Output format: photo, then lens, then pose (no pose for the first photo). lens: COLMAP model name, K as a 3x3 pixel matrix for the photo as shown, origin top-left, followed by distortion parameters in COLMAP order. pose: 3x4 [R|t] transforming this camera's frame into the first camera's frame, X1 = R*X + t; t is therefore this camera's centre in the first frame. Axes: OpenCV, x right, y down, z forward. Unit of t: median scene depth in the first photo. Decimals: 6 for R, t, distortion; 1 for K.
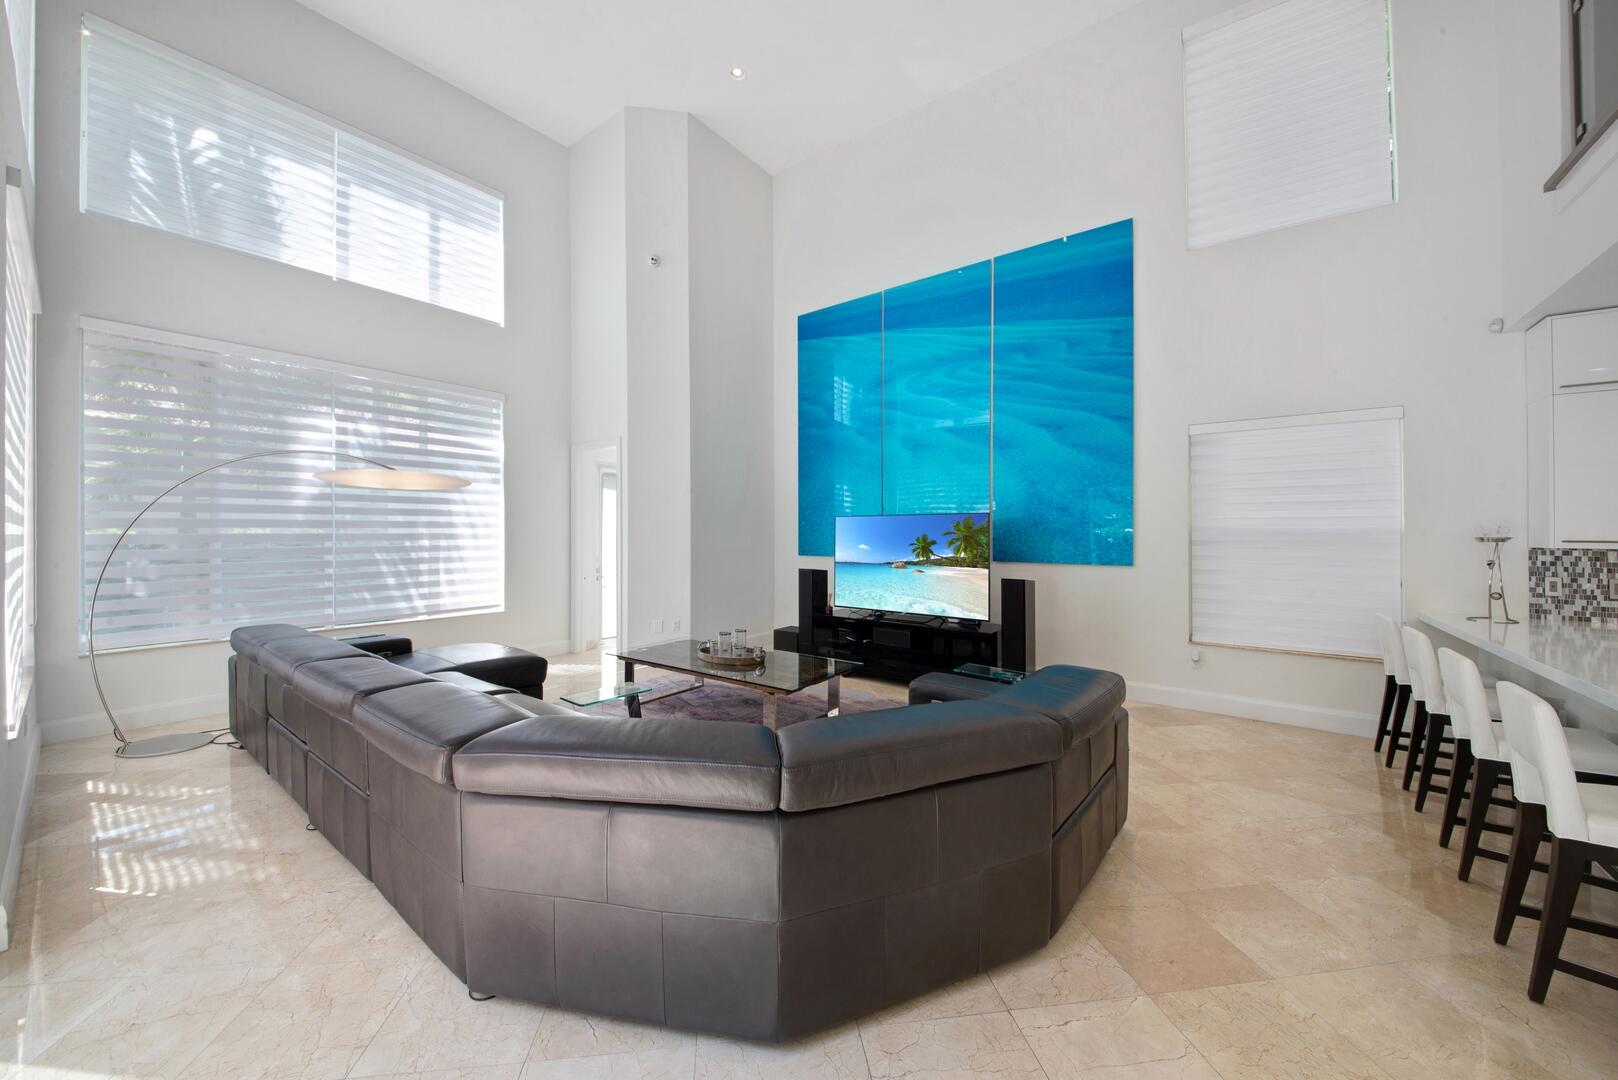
lens RADIAL K [[576.0, 0, 809.9], [0, 576.0, 534.7], [0, 0, 1]] dist [-0.011806, -0.003157]
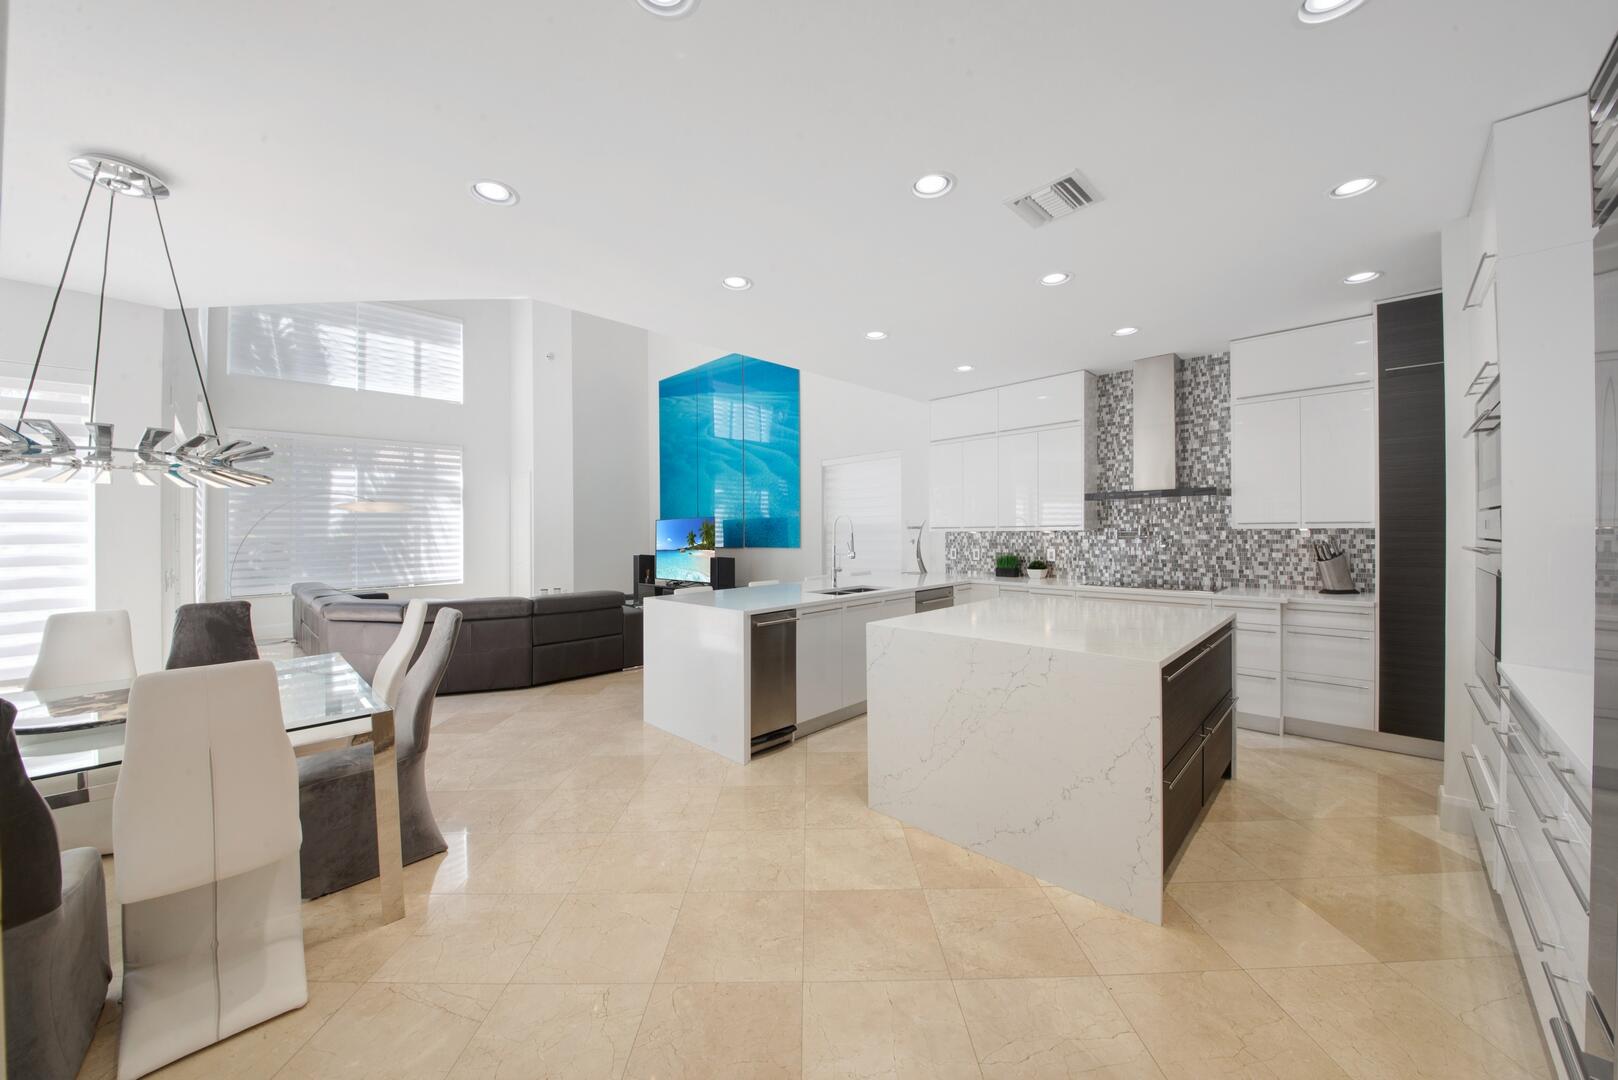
lens RADIAL K [[576.0, 0, 803.0], [0, 576.0, 532.5], [0, 0, 1]] dist [-0.011806, -0.003157]
pose [[0.990991, -0.018132, -0.132695, 0.729646], [0.017957, 0.999836, -0.002517, 0.015143], [0.132718, 0.000112, 0.991154, -0.543309]]
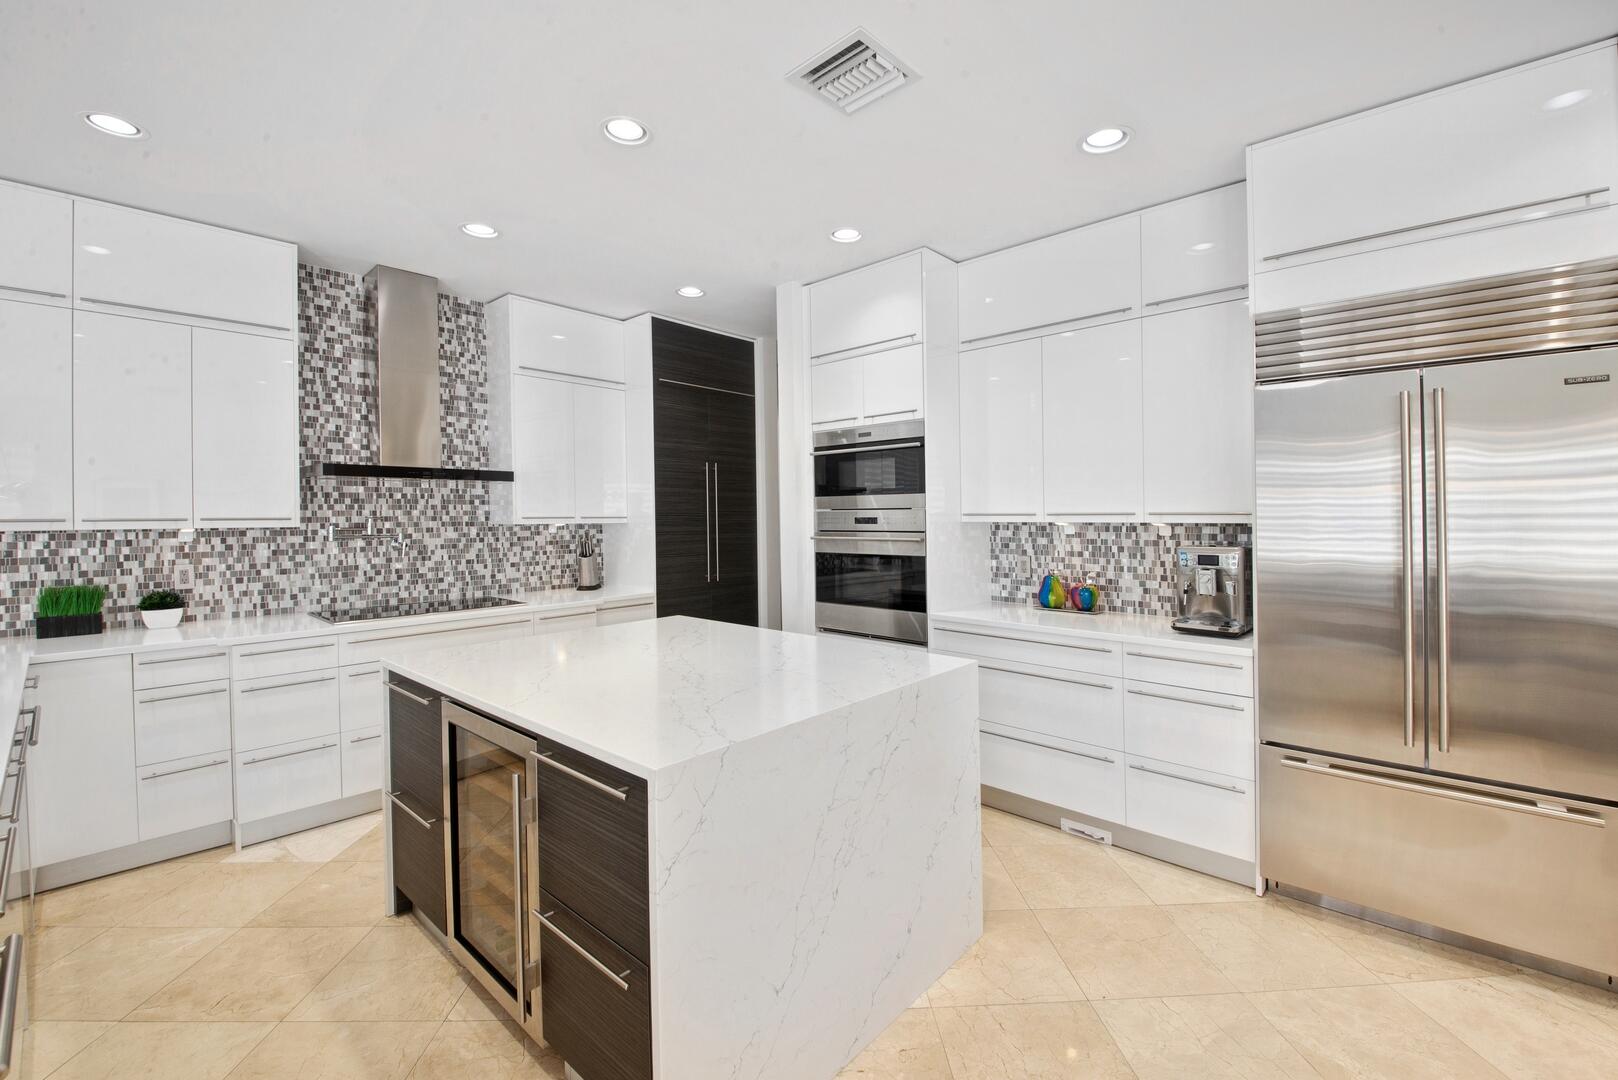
lens RADIAL K [[667.2, 0, 819.2], [0, 667.2, 521.6], [0, 0, 1]] dist [-0.010995, -0.003615]
pose [[0.072819, -0.013696, 0.997251, 0.488521], [0.013340, 0.999830, 0.012757, 0.011246], [-0.997256, 0.012375, 0.072989, -0.074637]]
